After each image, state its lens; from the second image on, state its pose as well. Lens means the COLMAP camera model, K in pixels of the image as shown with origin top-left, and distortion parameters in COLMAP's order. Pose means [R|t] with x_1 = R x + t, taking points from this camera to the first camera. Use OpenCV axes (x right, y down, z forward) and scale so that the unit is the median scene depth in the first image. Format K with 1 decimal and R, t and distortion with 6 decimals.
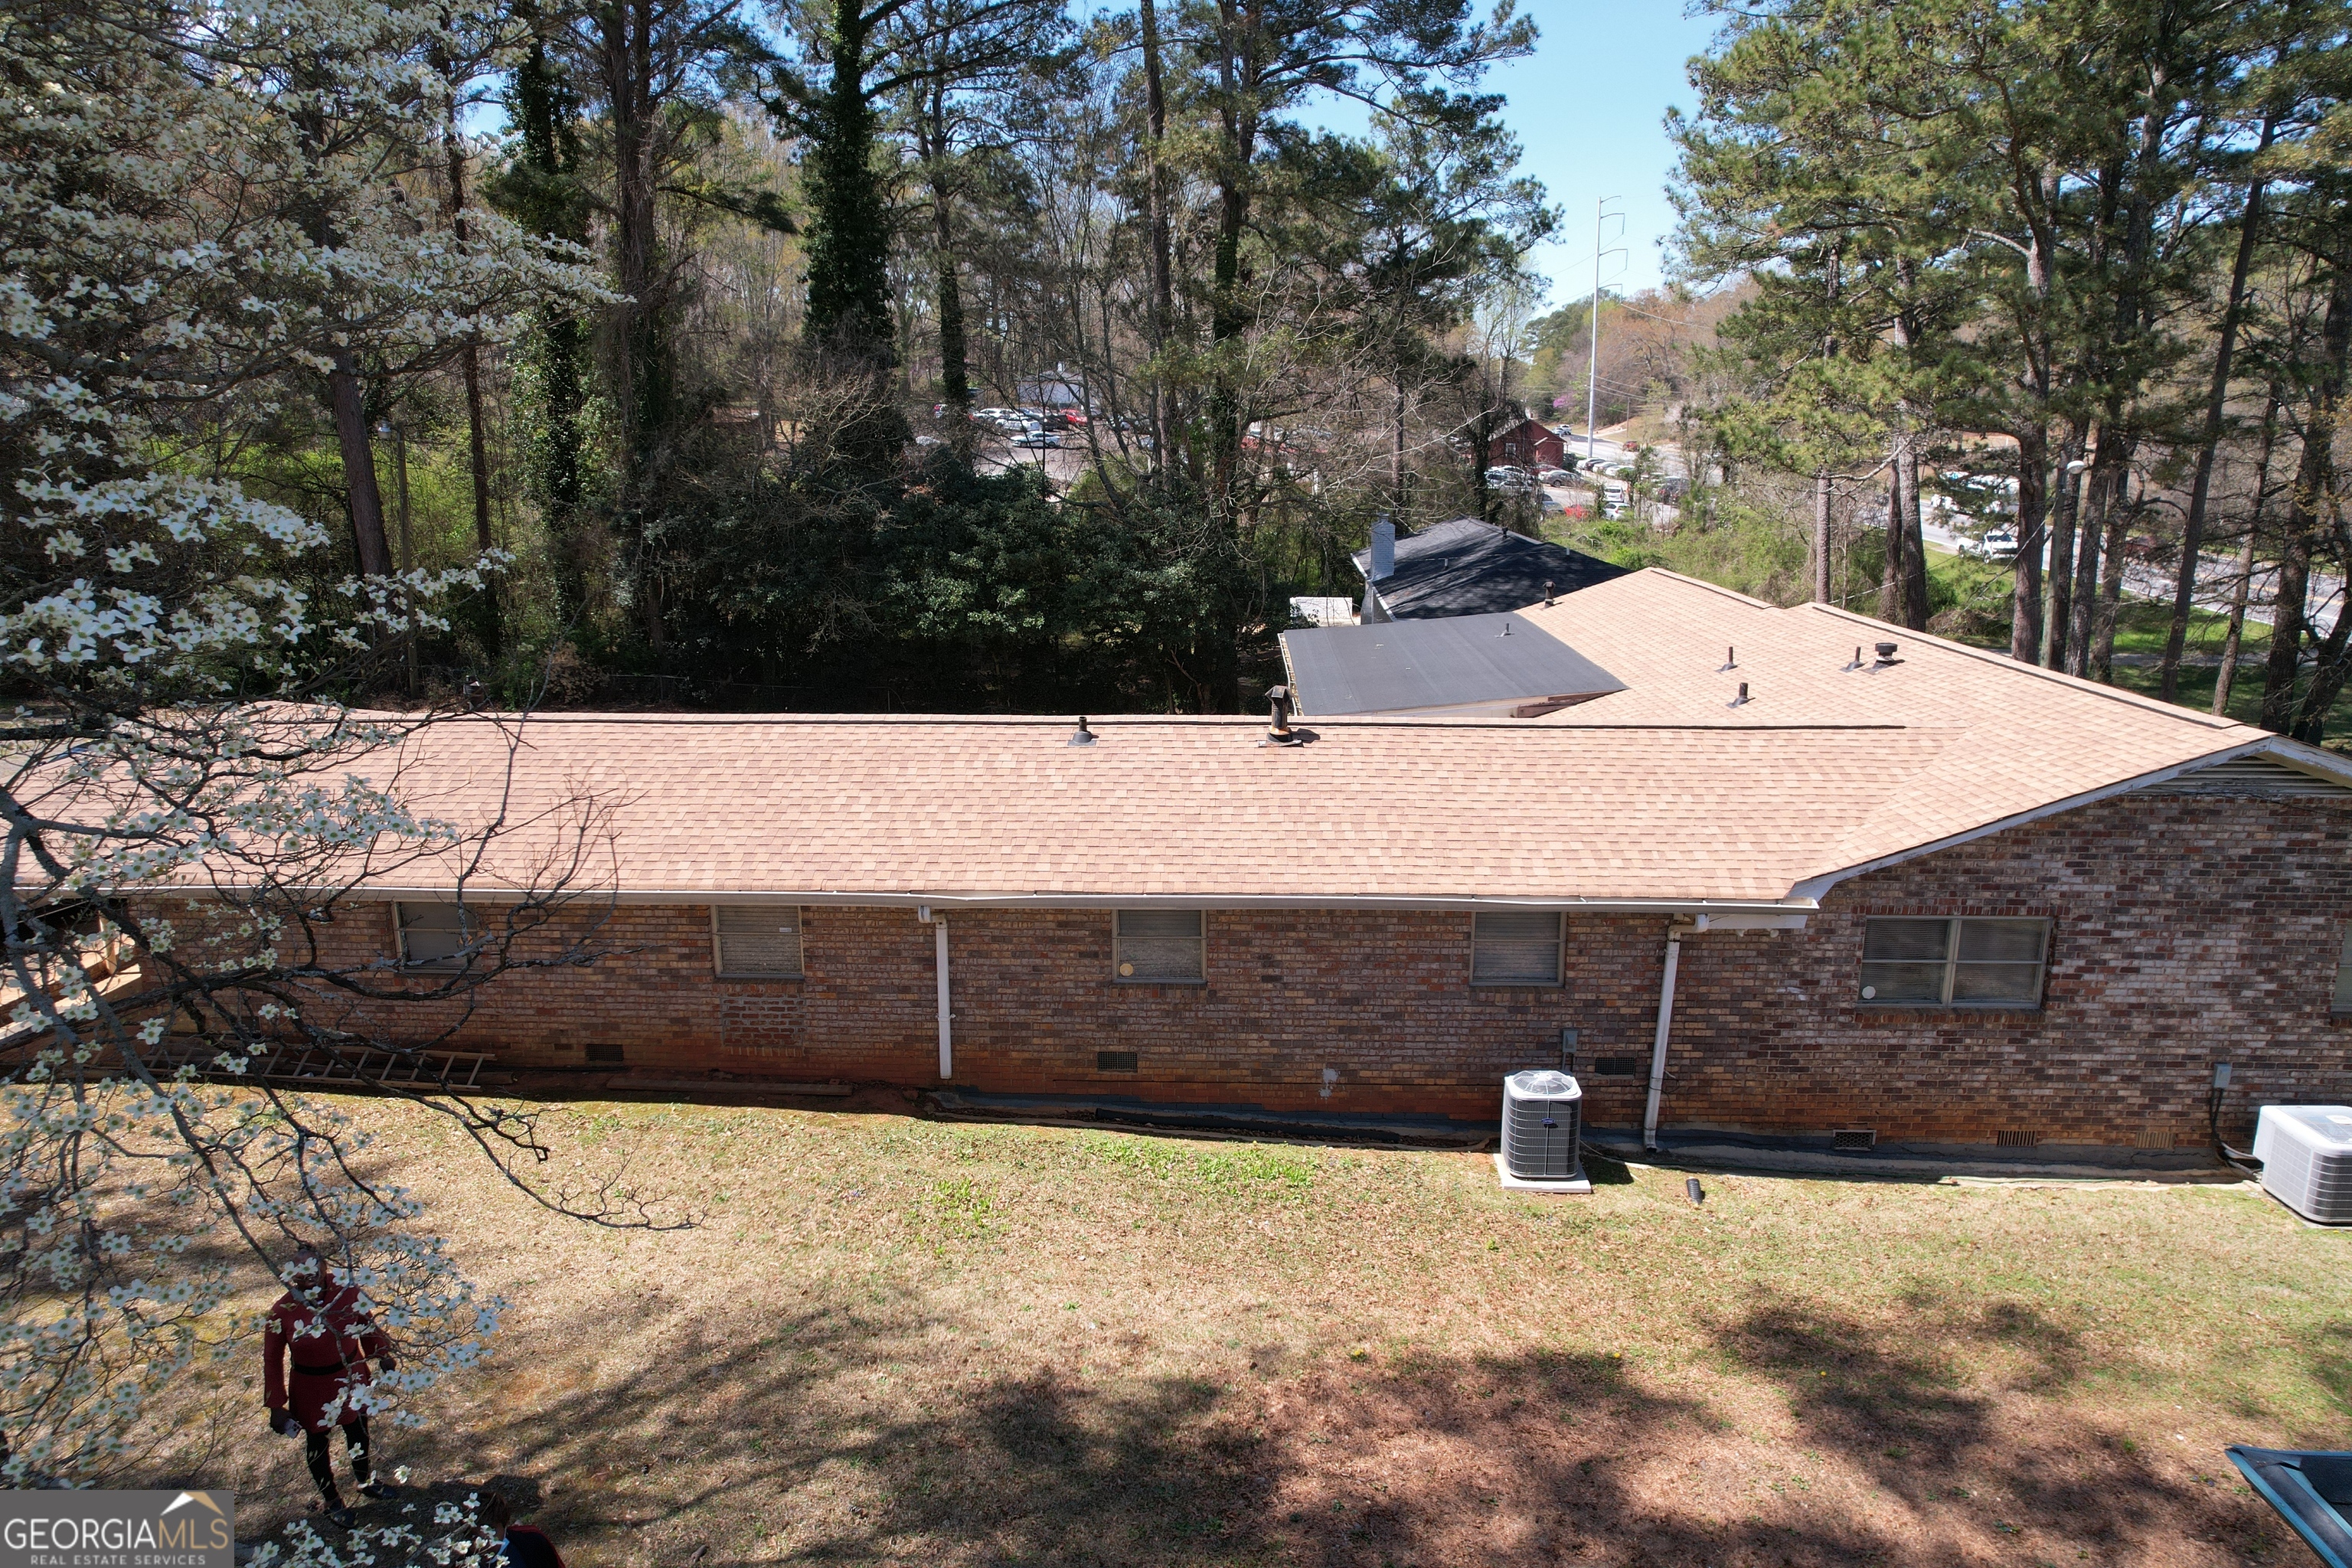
lens RADIAL K [[1512.3, 0, 1173.4], [0, 1512.3, 774.5], [0, 0, 1]] dist [-0.060869, 0.053117]
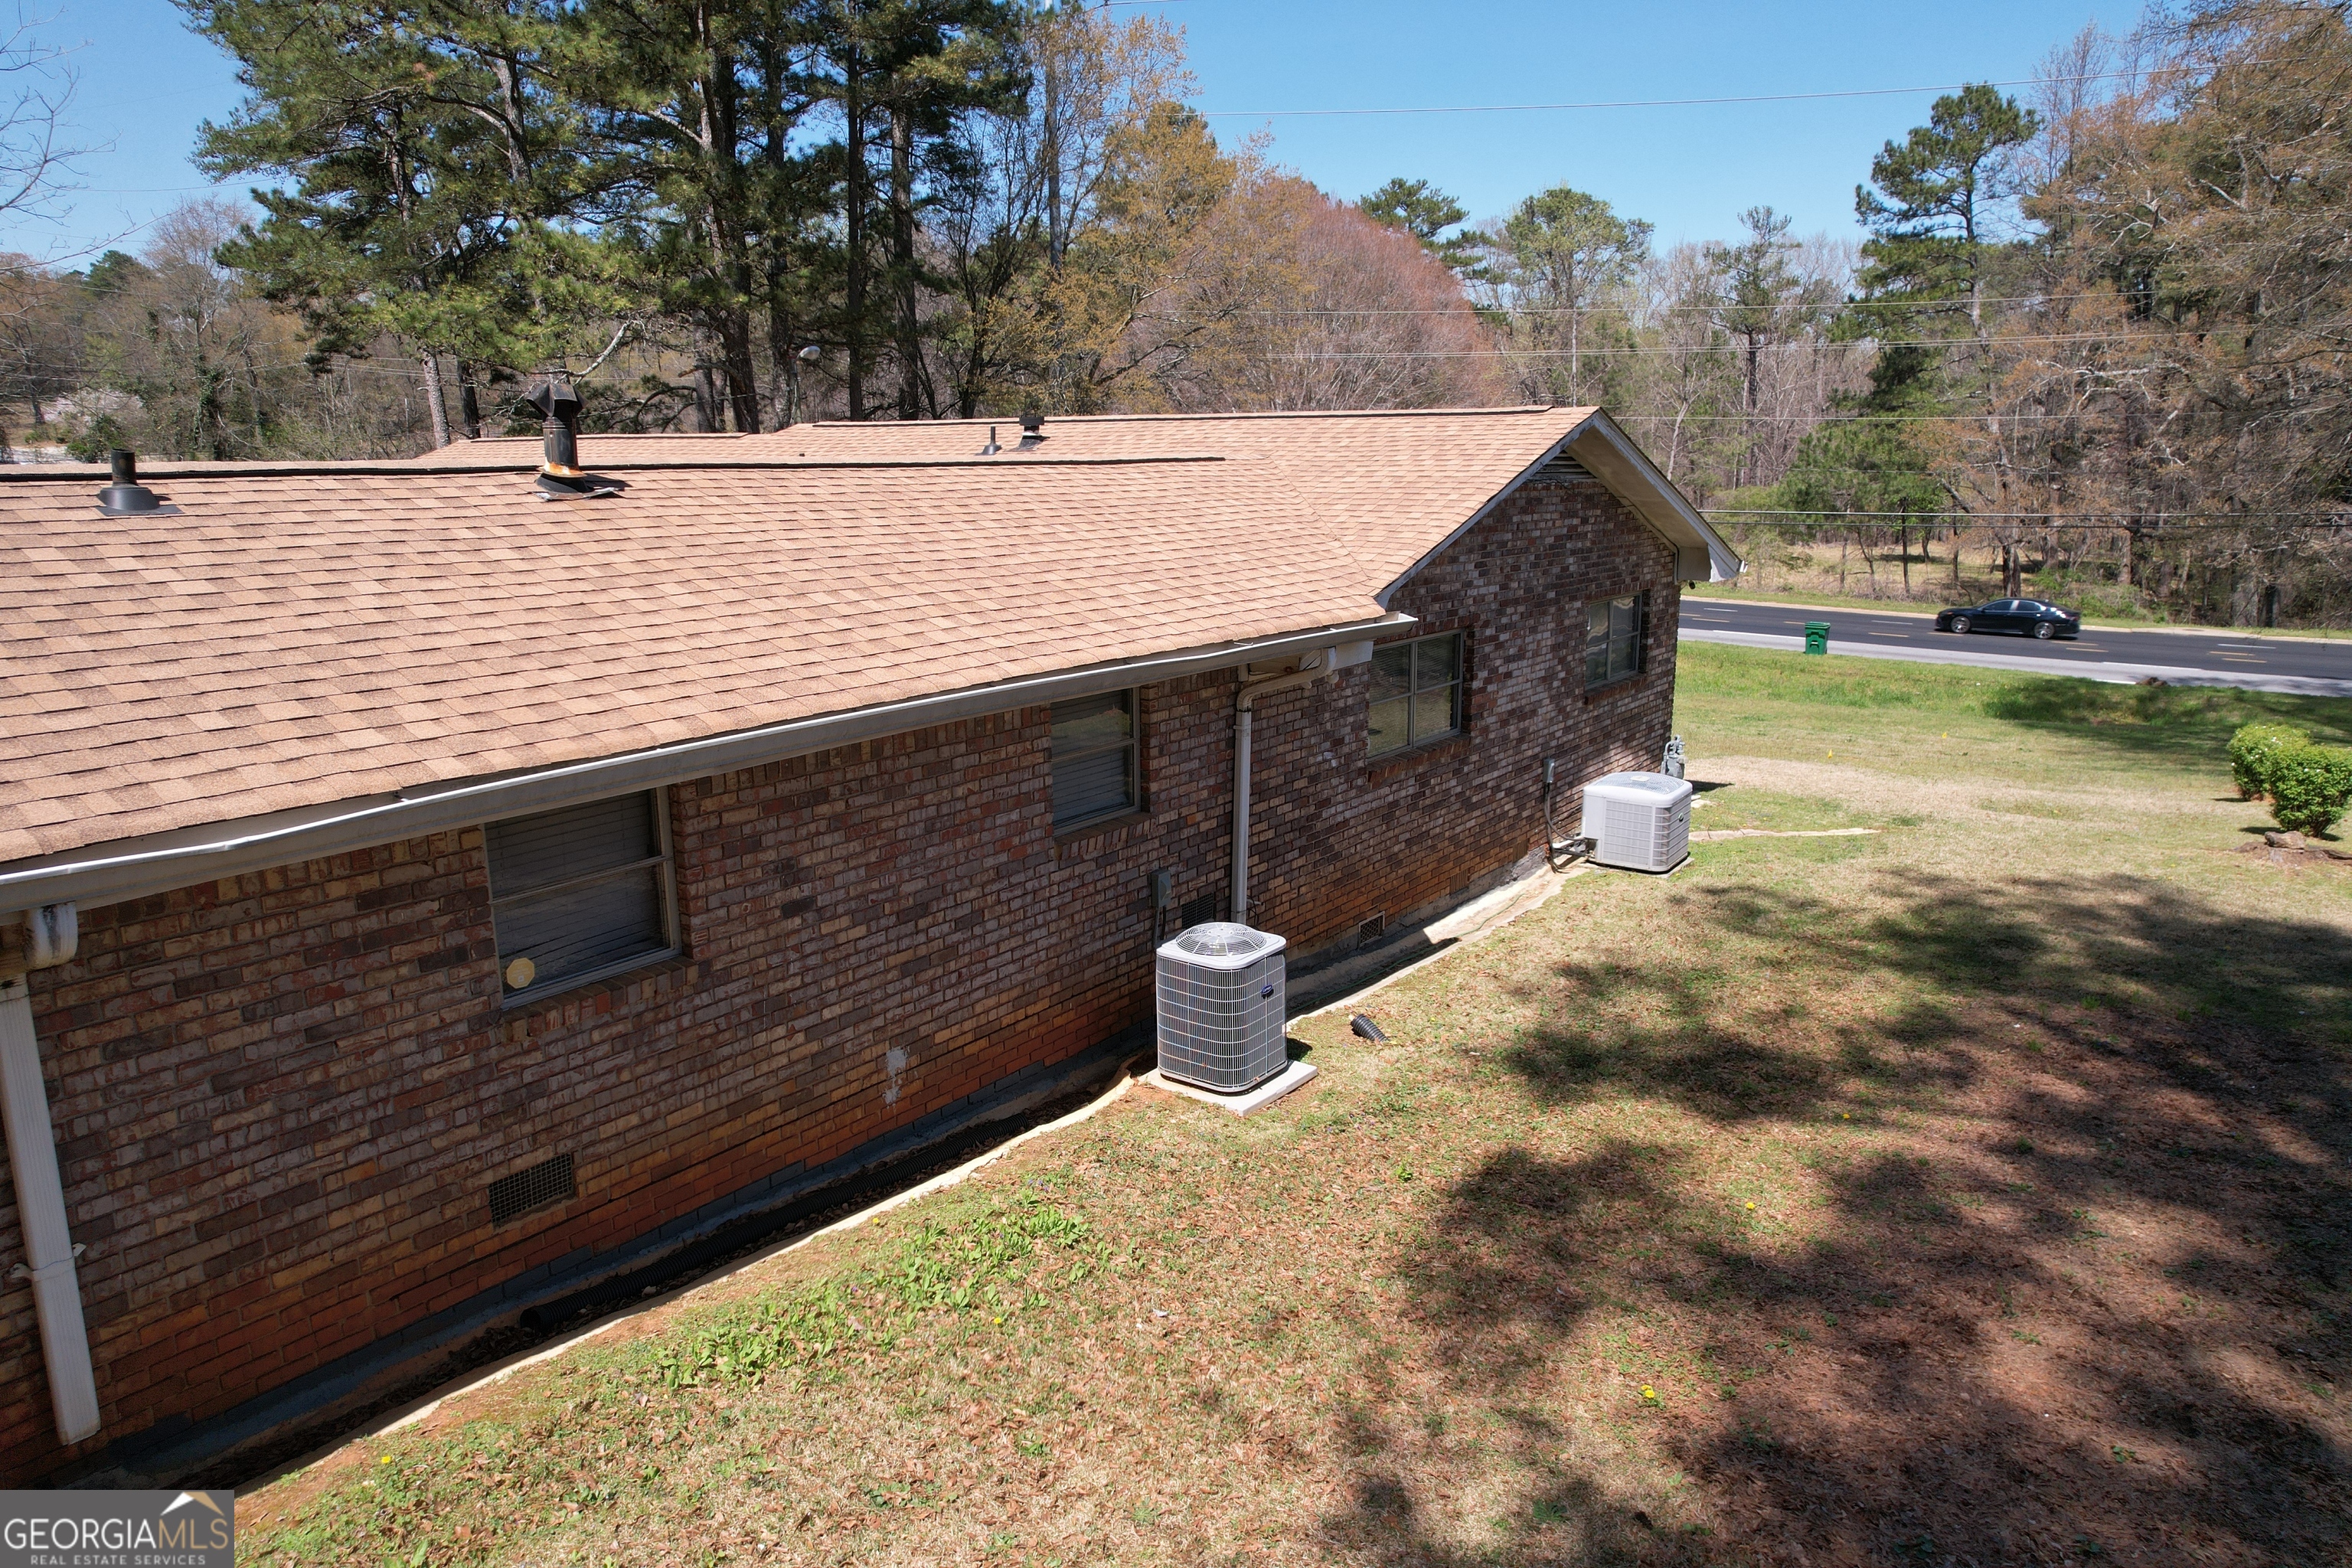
lens RADIAL K [[1512.3, 0, 1179.5], [0, 1512.3, 798.8], [0, 0, 1]] dist [-0.060869, 0.053117]
pose [[0.545280, -0.181990, 0.818260, -0.272826], [0.185185, 0.978183, 0.094152, 0.076332], [-0.817542, 0.100190, 0.567086, 0.607990]]
